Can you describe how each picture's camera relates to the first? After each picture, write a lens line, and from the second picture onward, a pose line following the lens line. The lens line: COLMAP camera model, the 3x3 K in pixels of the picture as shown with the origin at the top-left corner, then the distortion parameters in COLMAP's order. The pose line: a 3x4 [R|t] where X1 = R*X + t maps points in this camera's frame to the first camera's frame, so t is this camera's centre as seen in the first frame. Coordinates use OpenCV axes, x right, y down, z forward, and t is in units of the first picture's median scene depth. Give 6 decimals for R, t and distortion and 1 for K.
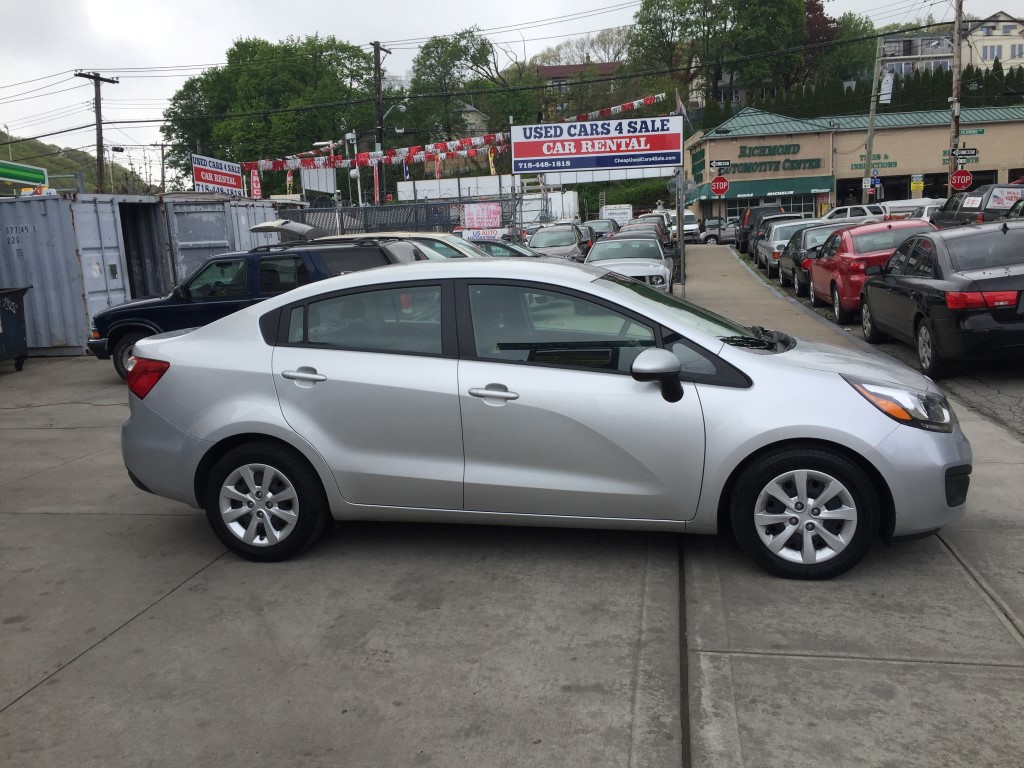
lens RADIAL K [[870.0, 0, 512.0], [0, 870.0, 384.0], [0, 0, 1]] dist [0.083771, -0.121545]
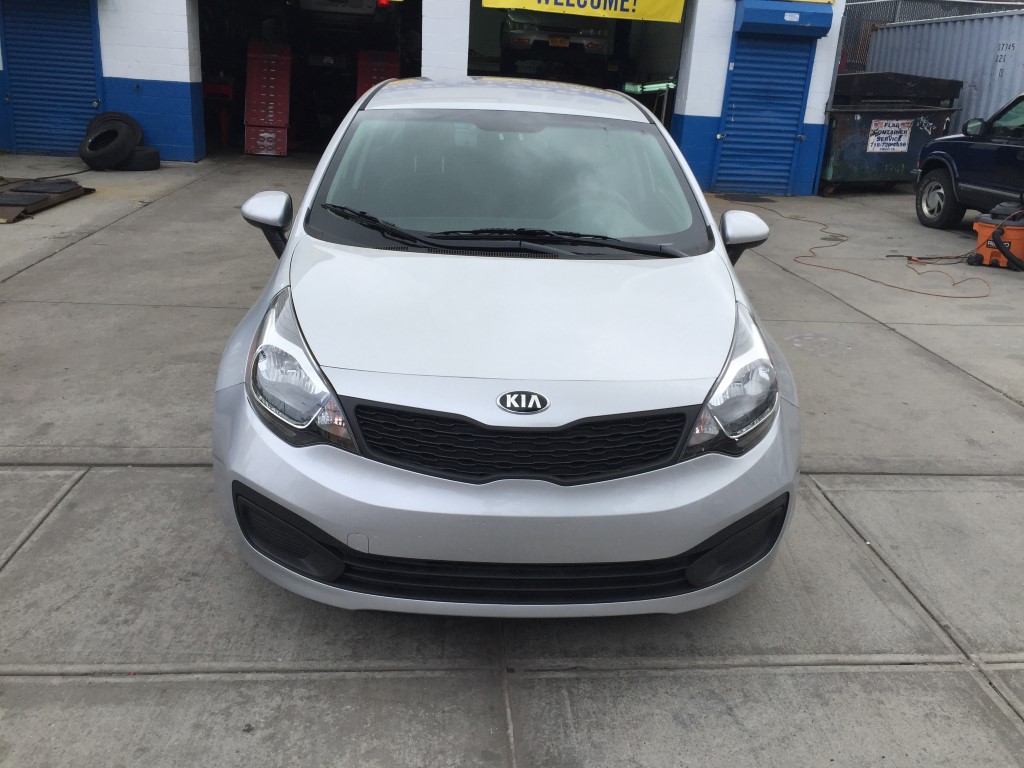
lens RADIAL K [[876.8, 0, 515.1], [0, 876.8, 379.5], [0, 0, 1]] dist [0.089074, -0.132153]
pose [[0.245382, 0.374506, -0.894166, 1.063780], [-0.205476, 0.921502, 0.329567, -0.206204], [0.947400, 0.102860, 0.303071, 1.002749]]
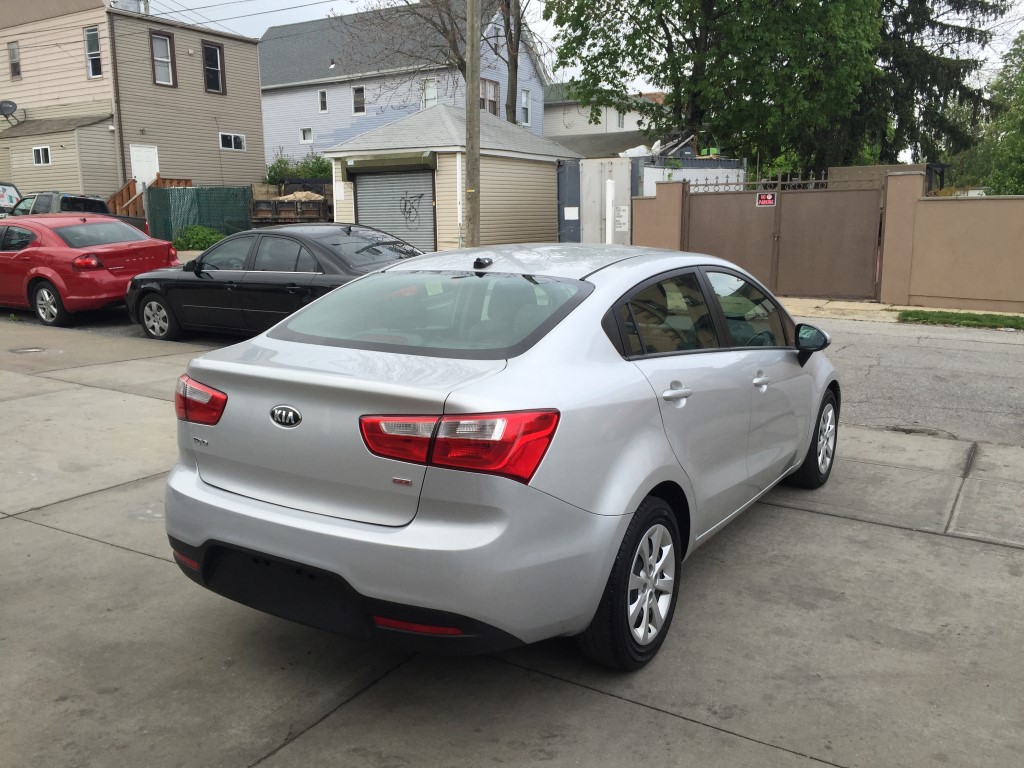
lens RADIAL K [[885.9, 0, 507.1], [0, 885.9, 374.4], [0, 0, 1]] dist [0.073144, -0.109389]
pose [[0.351255, -0.114741, 0.929222, -1.147083], [0.123782, 0.989442, 0.075386, -0.116401], [-0.928061, 0.088541, 0.361750, 0.968666]]
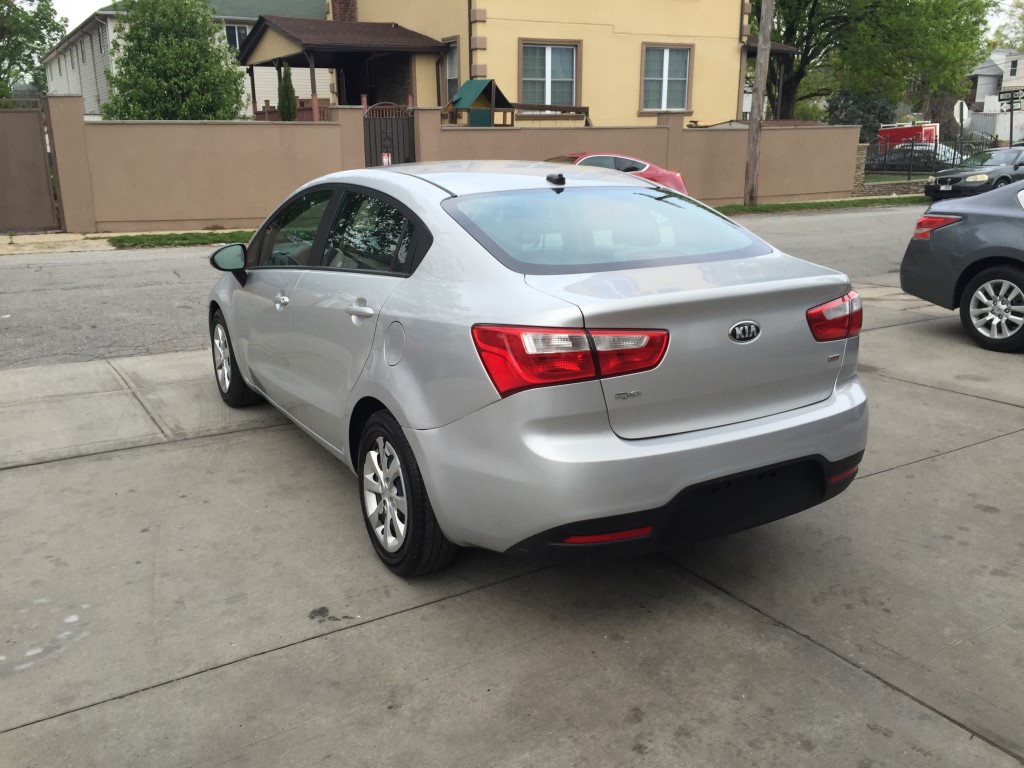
lens RADIAL K [[878.6, 0, 528.2], [0, 878.6, 375.1], [0, 0, 1]] dist [0.091921, -0.149051]
pose [[-0.675153, -0.137264, 0.724795, -0.945416], [0.149397, 0.936732, 0.316566, -0.272493], [-0.722391, 0.322012, -0.611930, 1.988343]]
